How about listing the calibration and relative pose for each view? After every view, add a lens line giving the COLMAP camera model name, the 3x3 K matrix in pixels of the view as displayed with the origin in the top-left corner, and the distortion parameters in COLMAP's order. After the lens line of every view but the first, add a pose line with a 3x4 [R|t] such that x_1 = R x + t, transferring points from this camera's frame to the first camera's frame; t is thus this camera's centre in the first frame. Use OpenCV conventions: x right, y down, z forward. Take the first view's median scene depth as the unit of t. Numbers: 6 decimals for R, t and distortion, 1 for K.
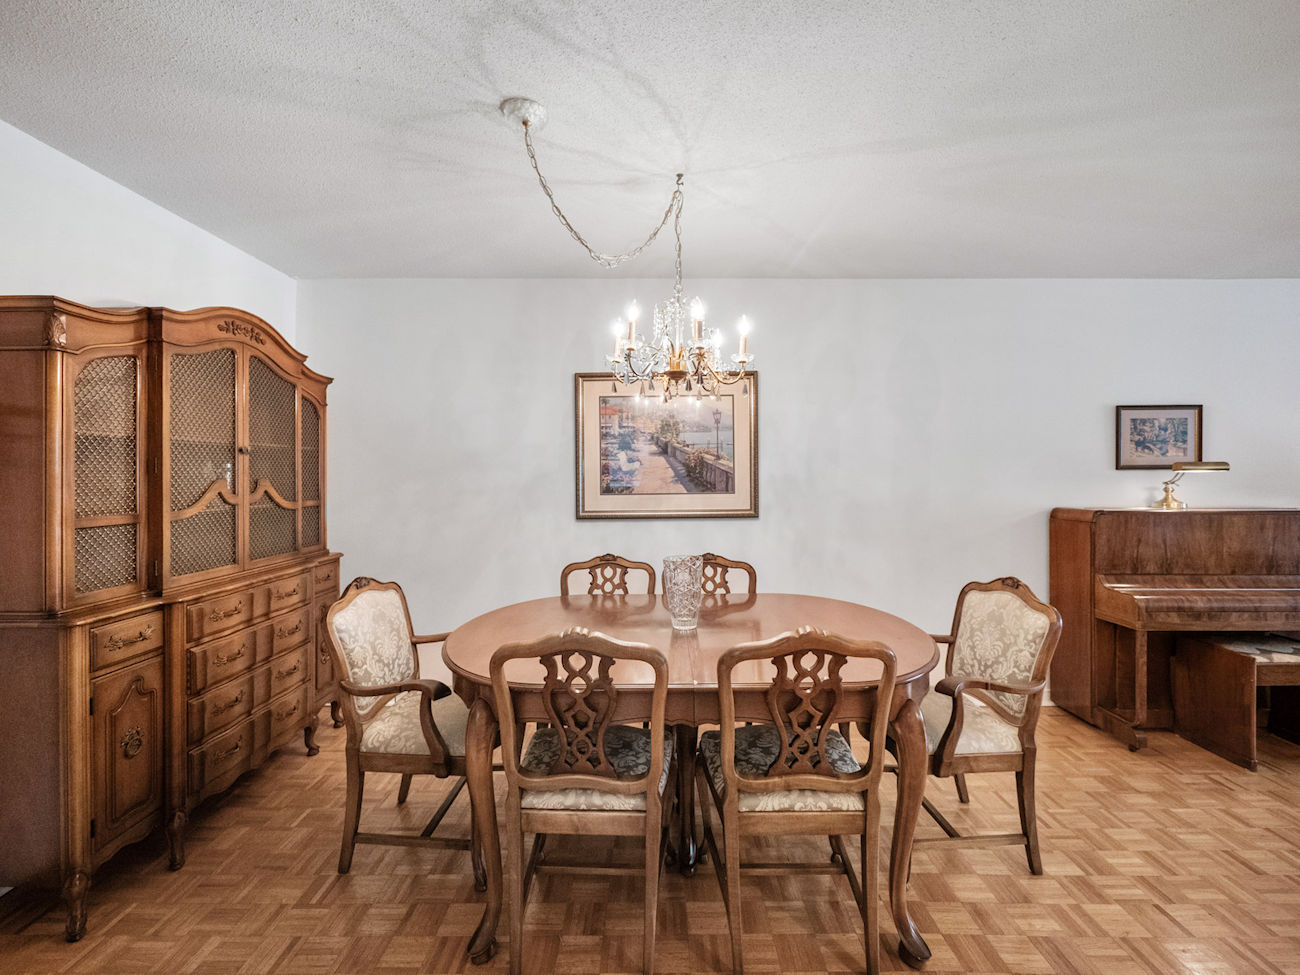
lens RADIAL K [[545.6, 0, 650.8], [0, 545.6, 473.8], [0, 0, 1]] dist [-0.002713, 0.000127]
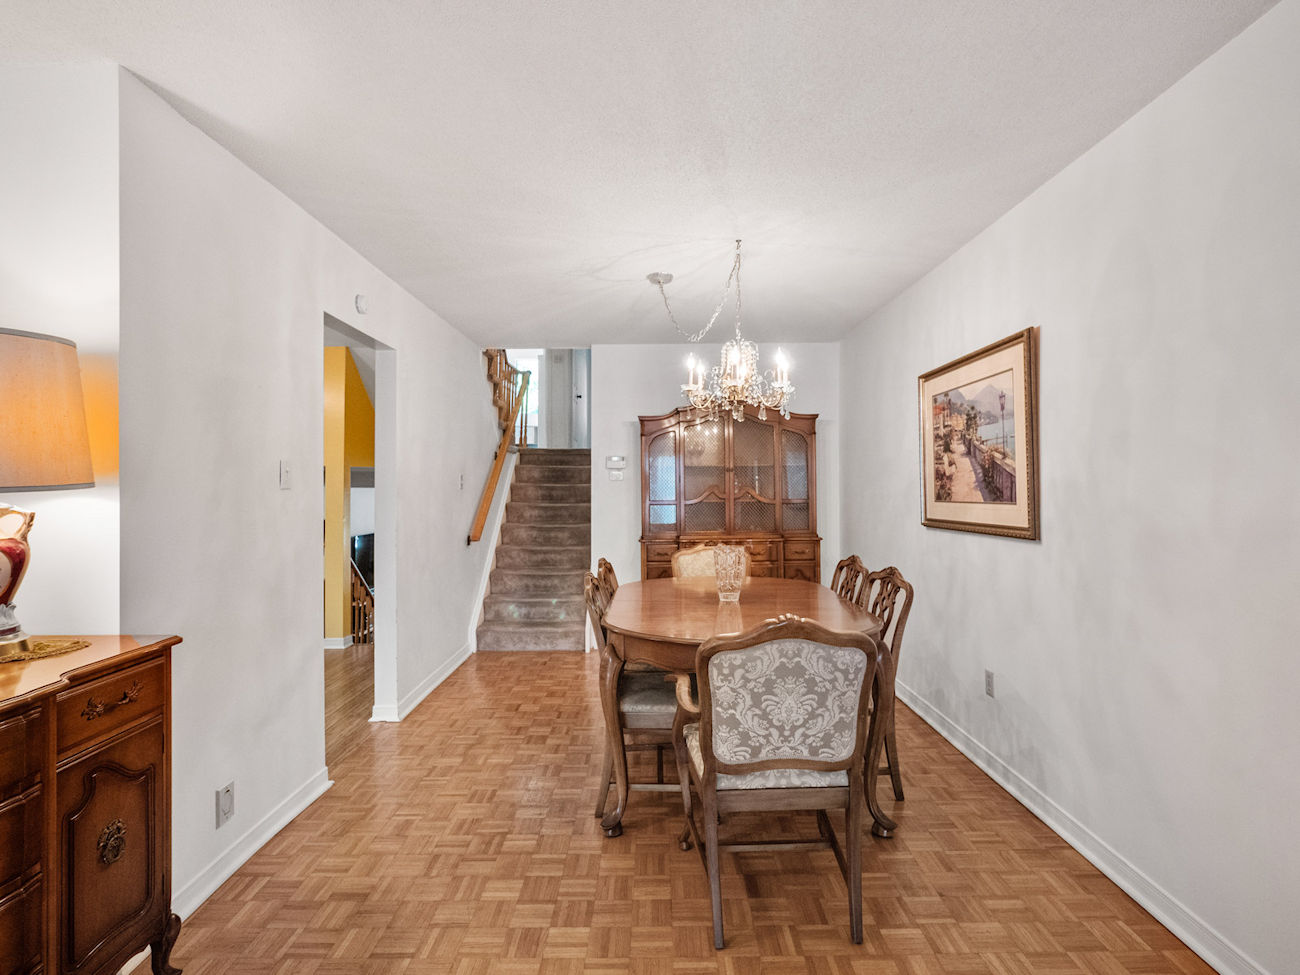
lens RADIAL K [[633.7, 0, 650.0], [0, 633.7, 487.5], [0, 0, 1]] dist [-0.015283, -0.000093]
pose [[0.016392, 0.001551, -0.999864, 0.977432], [0.007479, 0.999971, 0.001673, 0.008653], [0.999838, -0.007505, 0.016380, 0.500283]]
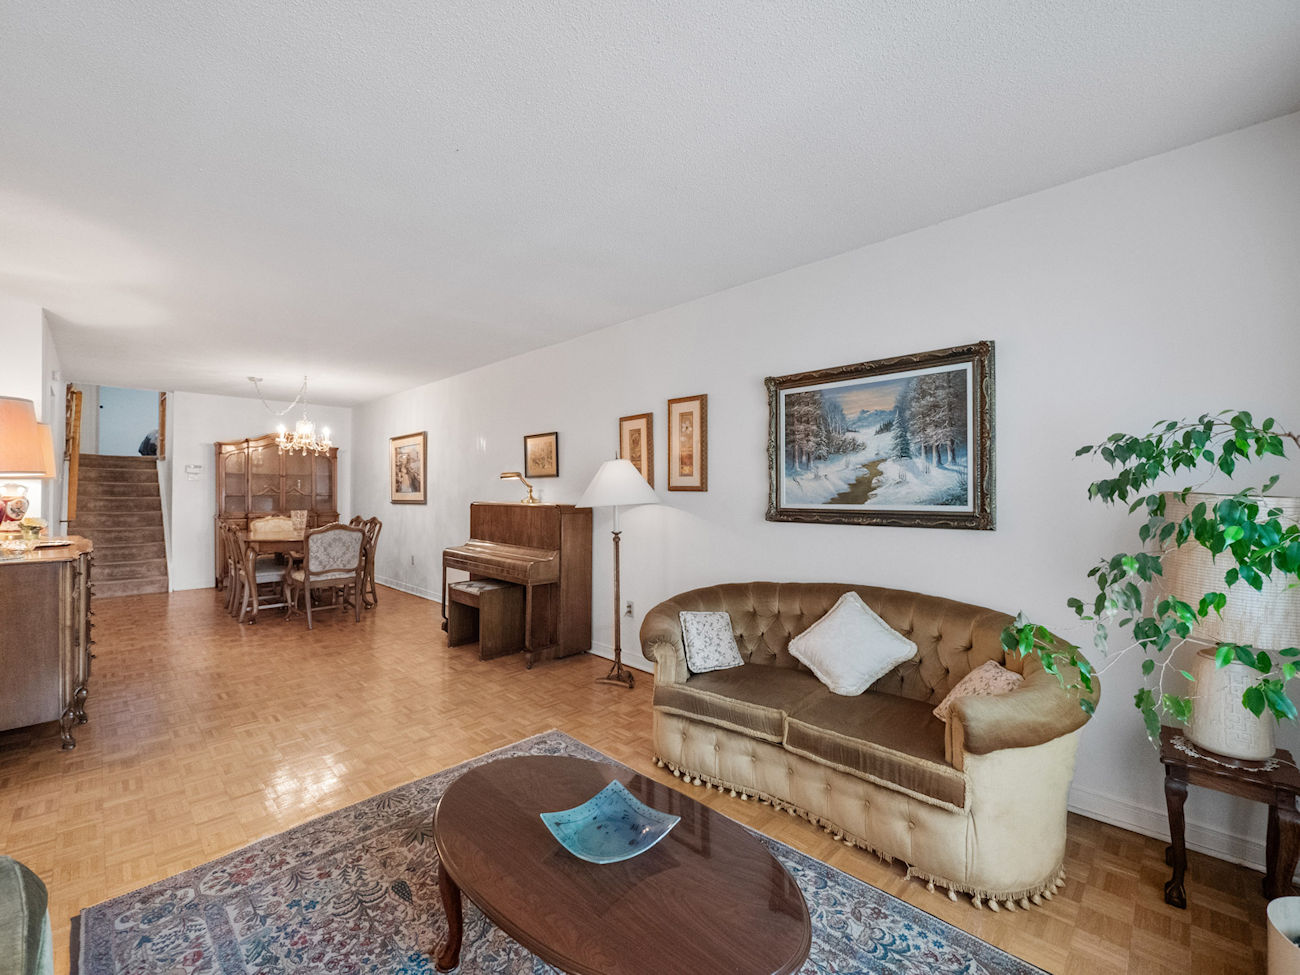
lens RADIAL K [[521.3, 0, 633.1], [0, 521.3, 487.4], [0, 0, 1]] dist [-0.001634, -0.000073]
pose [[0.726679, -0.002608, -0.686972, 2.056608], [-0.002138, 0.999979, -0.006058, 0.027791], [0.686974, 0.005871, 0.726658, 0.132088]]
